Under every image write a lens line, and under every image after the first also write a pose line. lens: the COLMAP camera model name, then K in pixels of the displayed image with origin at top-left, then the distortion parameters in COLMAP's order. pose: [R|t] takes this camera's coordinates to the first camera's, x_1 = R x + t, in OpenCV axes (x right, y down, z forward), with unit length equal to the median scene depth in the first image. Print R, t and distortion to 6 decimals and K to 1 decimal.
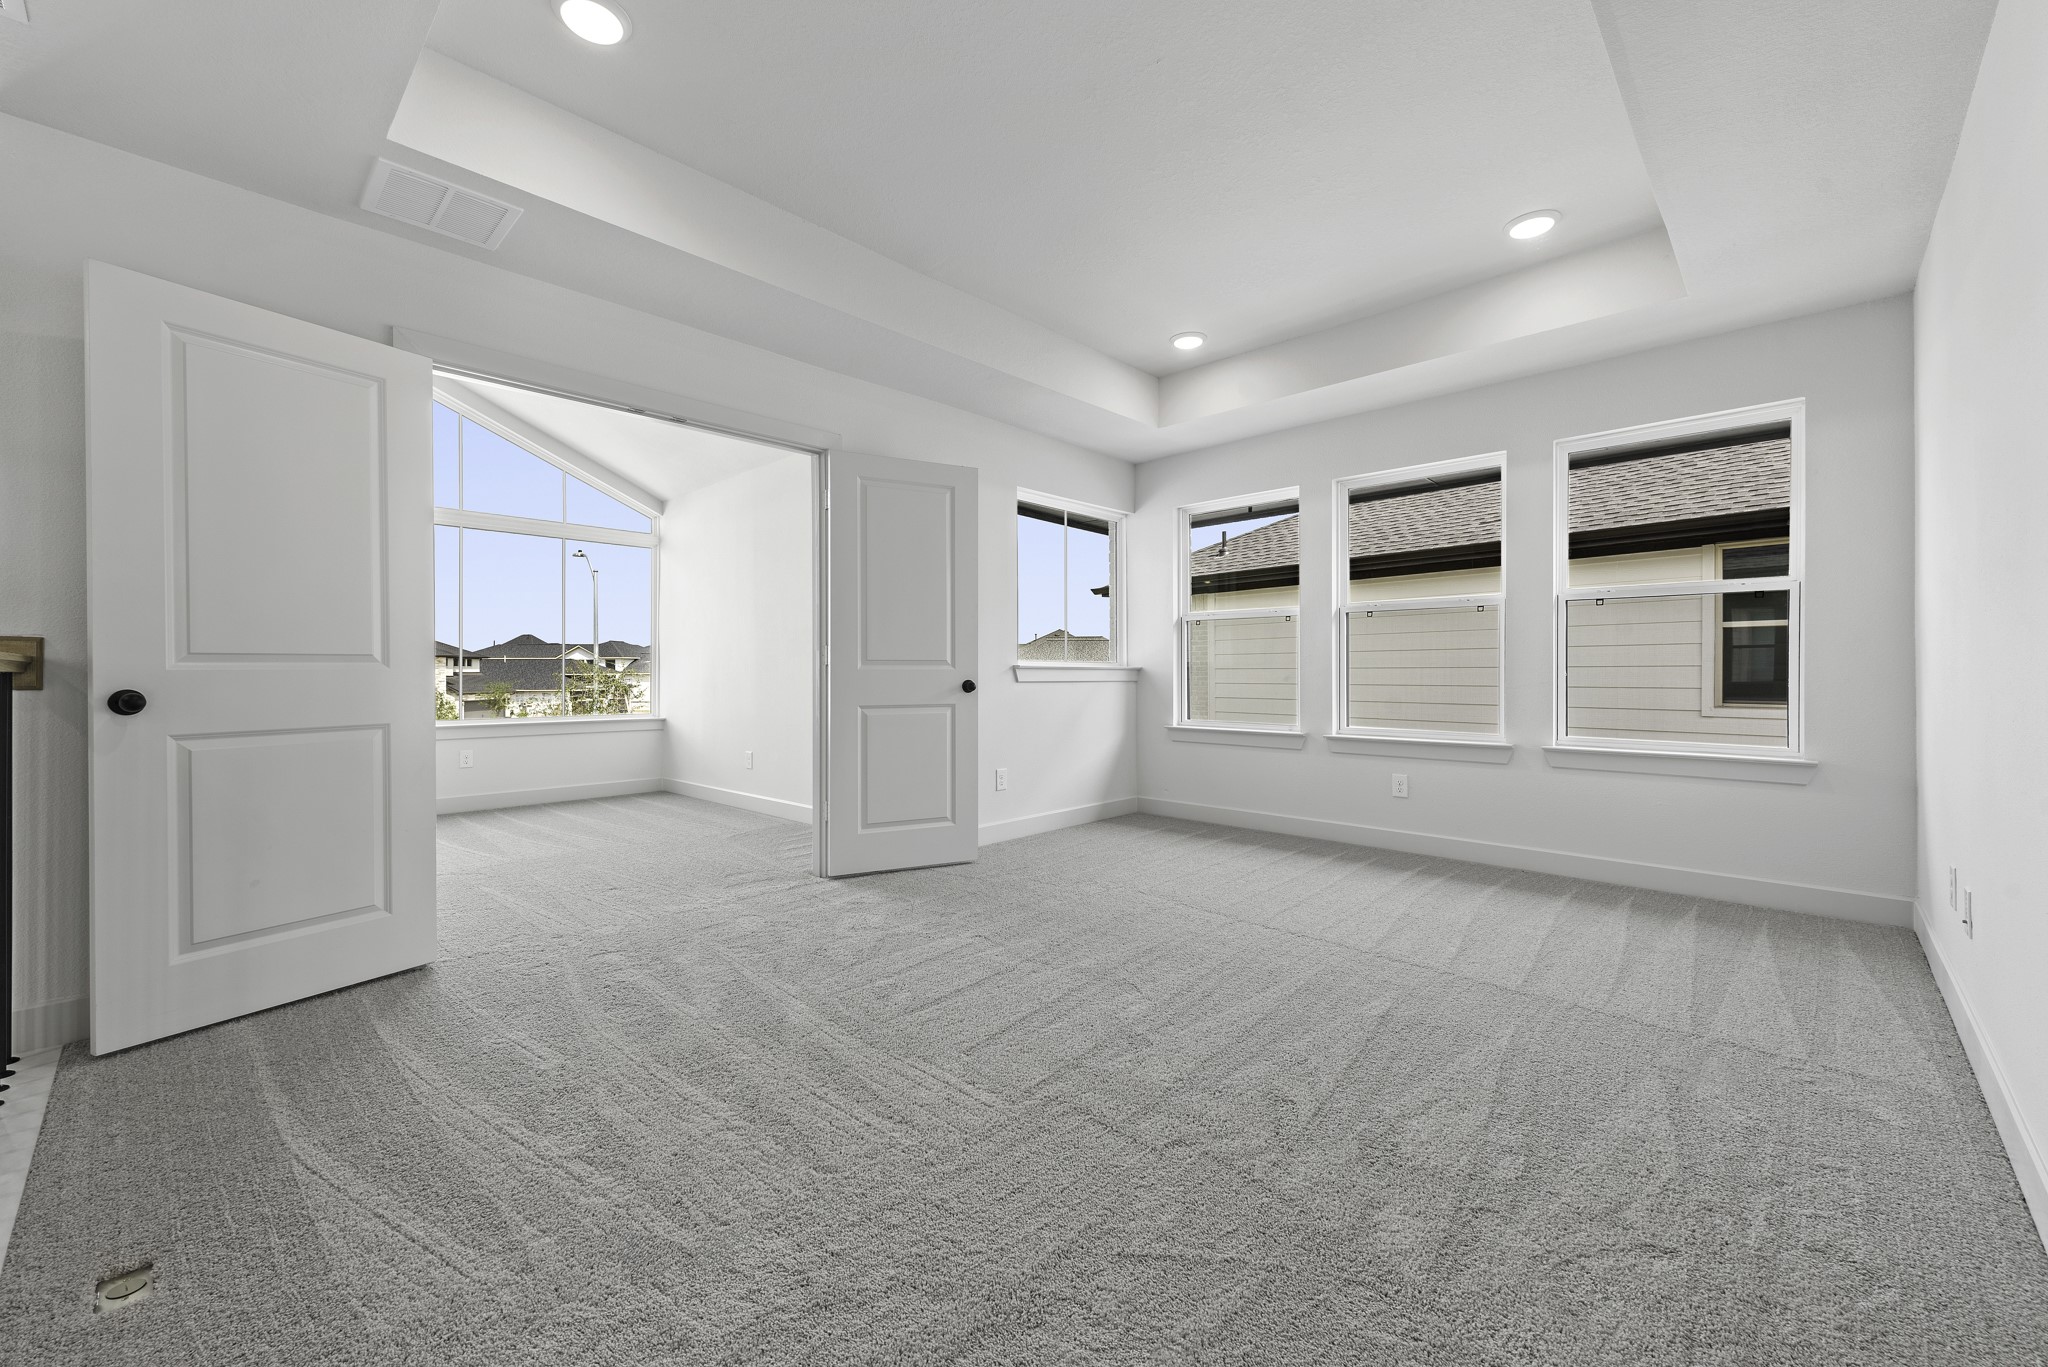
lens RADIAL K [[808.5, 0, 1038.1], [0, 808.5, 673.3], [0, 0, 1]] dist [0.009412, -0.000582]
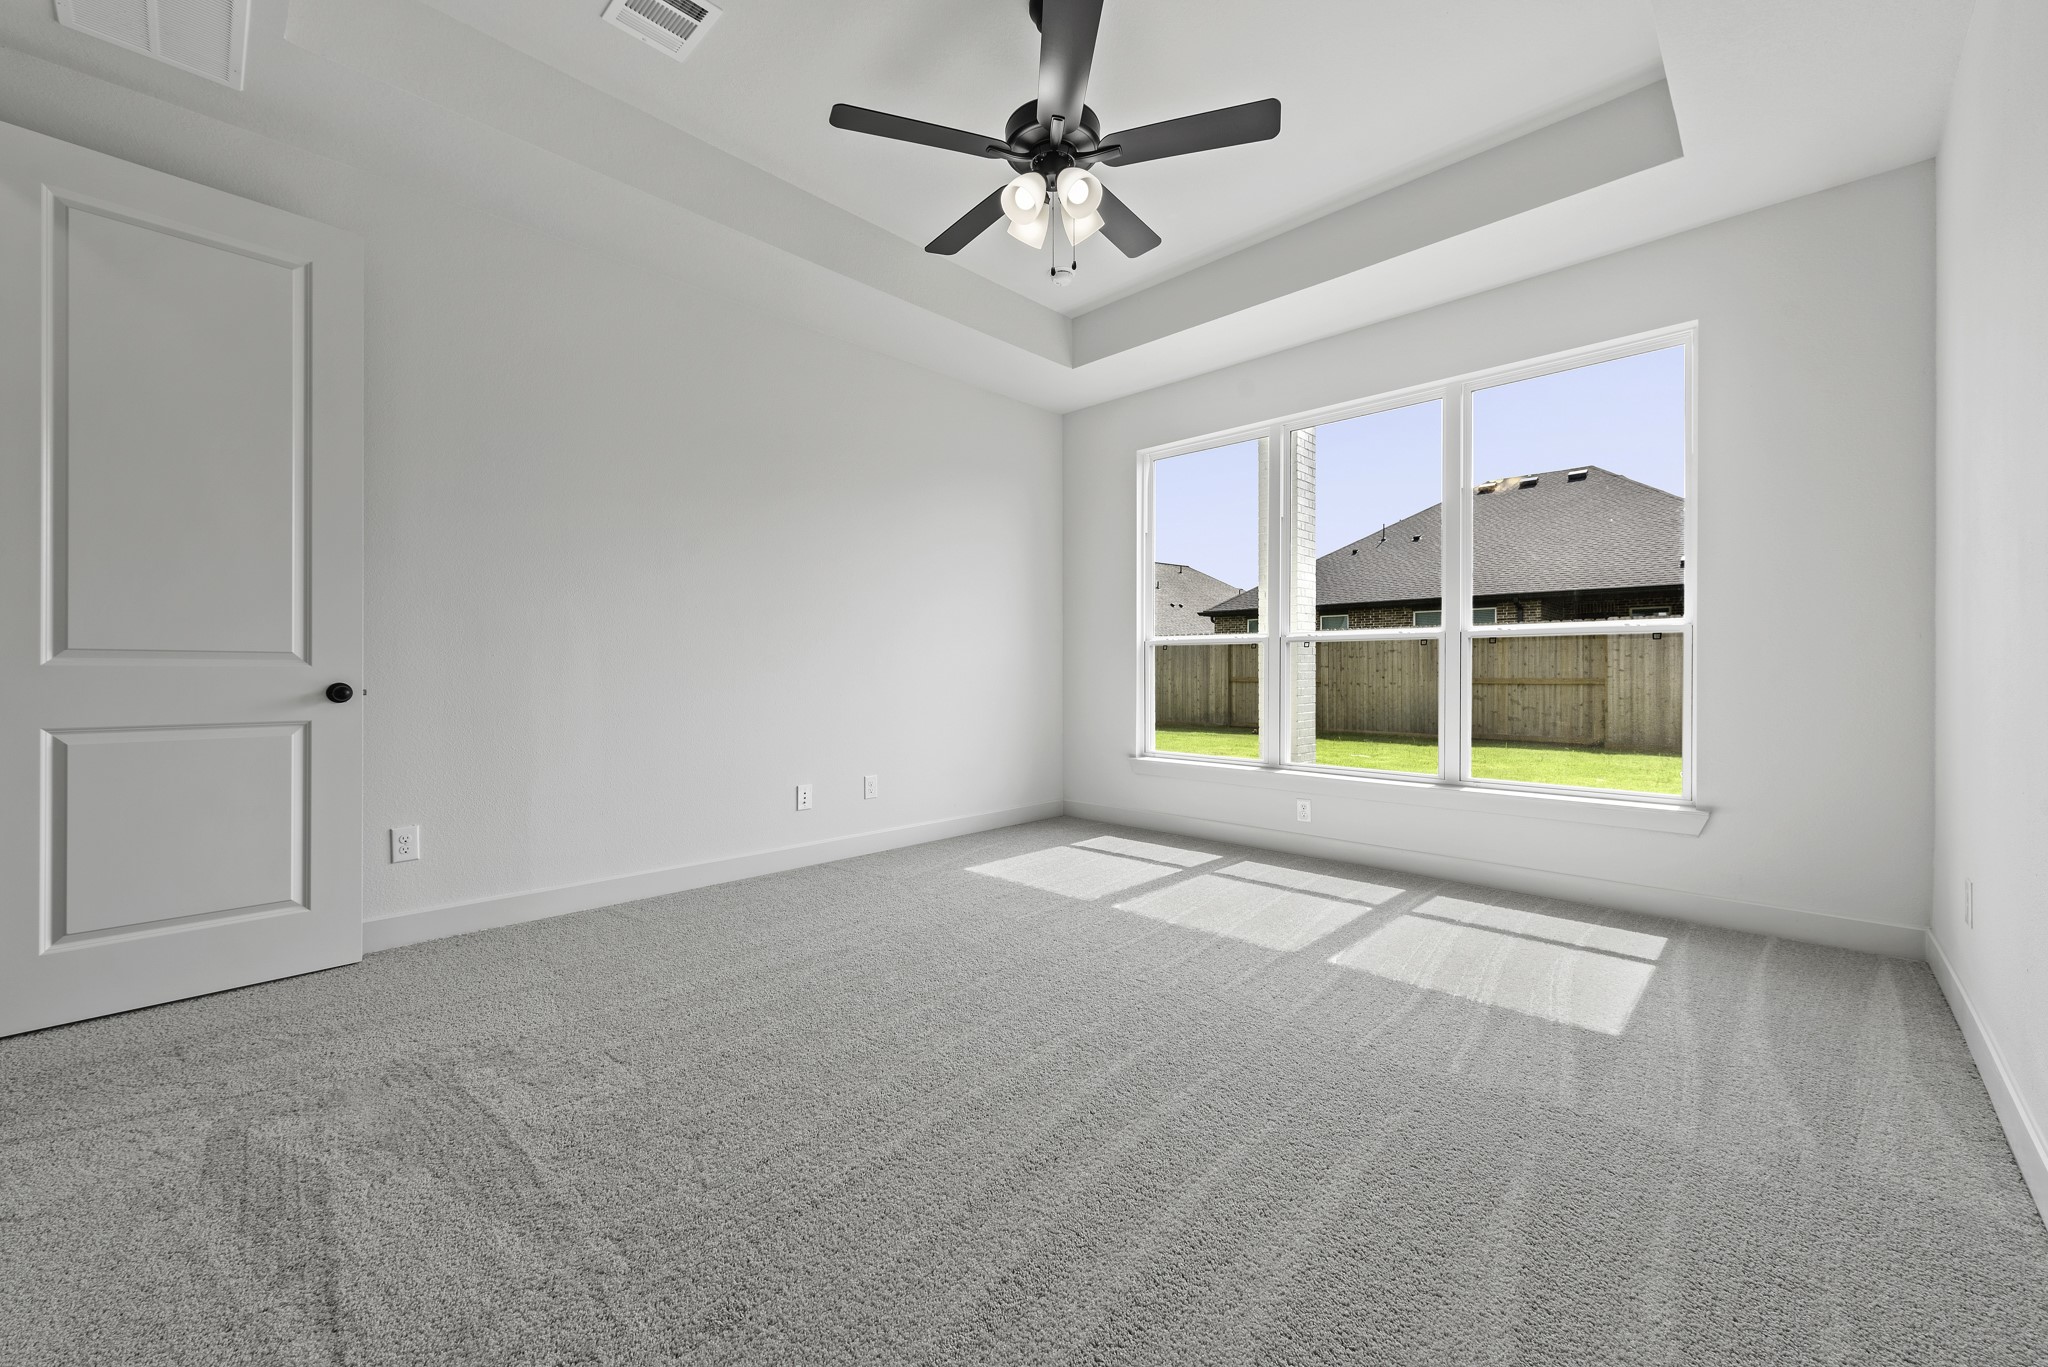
lens RADIAL K [[808.5, 0, 1017.9], [0, 808.5, 670.3], [0, 0, 1]] dist [0.009412, -0.000582]
pose [[0.999684, 0.004597, -0.024703, 0.437718], [-0.004474, 0.999977, 0.005039, -0.005999], [0.024726, -0.004927, 0.999682, 0.403682]]
